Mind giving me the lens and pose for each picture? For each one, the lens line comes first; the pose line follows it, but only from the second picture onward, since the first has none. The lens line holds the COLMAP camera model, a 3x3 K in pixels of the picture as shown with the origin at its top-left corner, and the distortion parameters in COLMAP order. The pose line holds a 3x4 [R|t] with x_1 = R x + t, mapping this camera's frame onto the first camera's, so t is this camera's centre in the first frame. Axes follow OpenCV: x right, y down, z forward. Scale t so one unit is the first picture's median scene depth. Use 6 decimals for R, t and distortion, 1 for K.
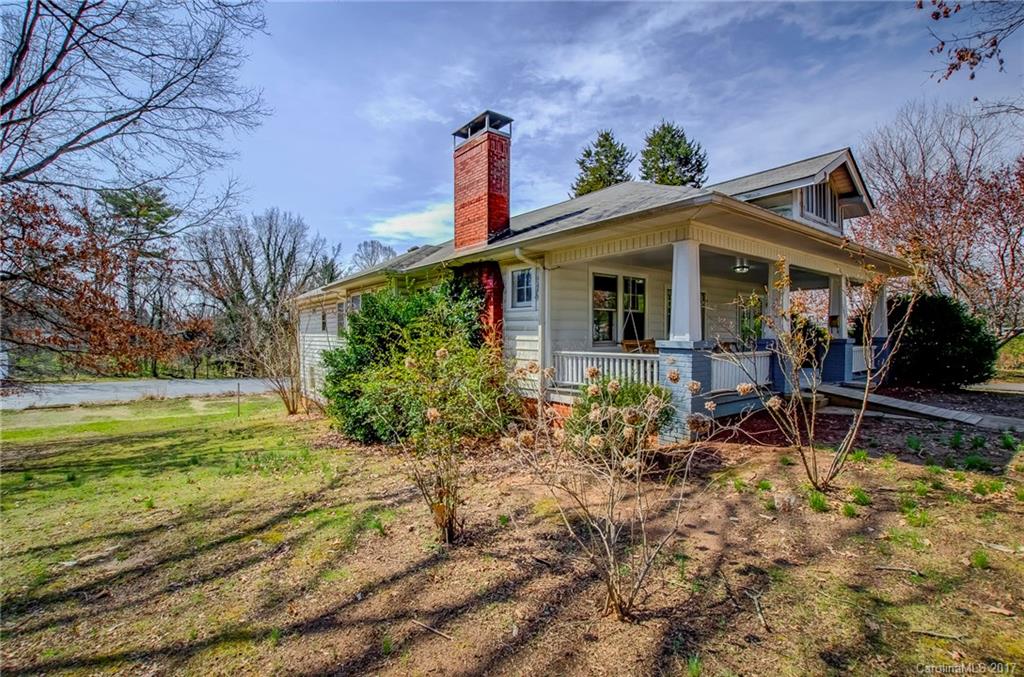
lens RADIAL K [[454.4, 0, 512.8], [0, 454.4, 337.2], [0, 0, 1]] dist [-0.009659, 0.000318]
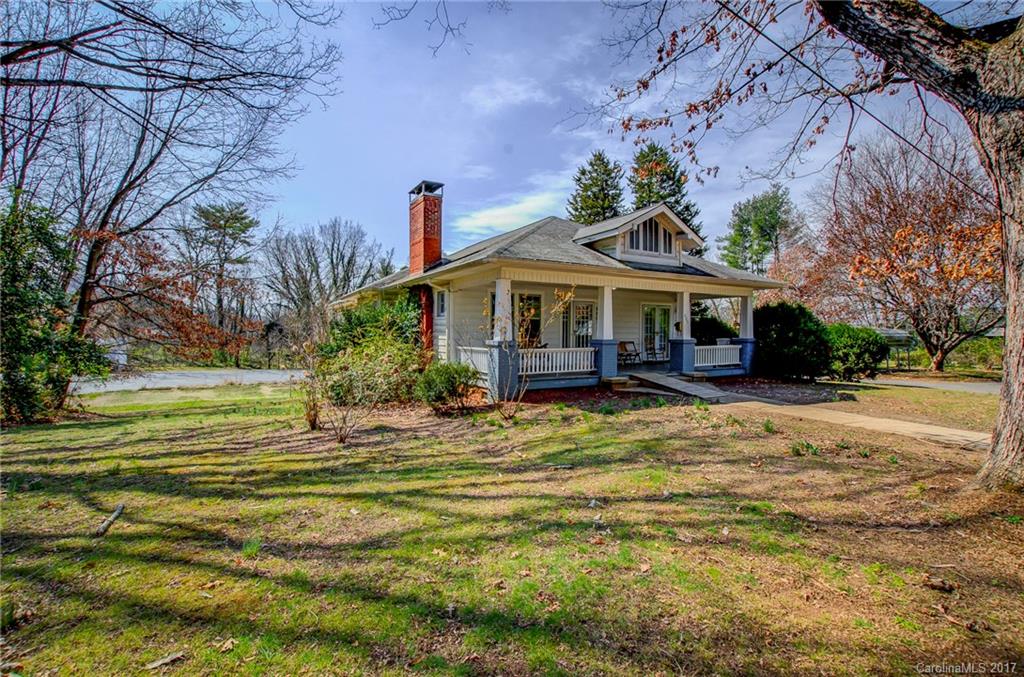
lens RADIAL K [[454.4, 0, 509.3], [0, 454.4, 335.9], [0, 0, 1]] dist [-0.009659, 0.000318]
pose [[0.990567, 0.006189, -0.136887, 0.142251], [-0.005691, 0.999976, 0.004032, -0.003512], [0.136908, -0.003215, 0.990579, -0.137030]]
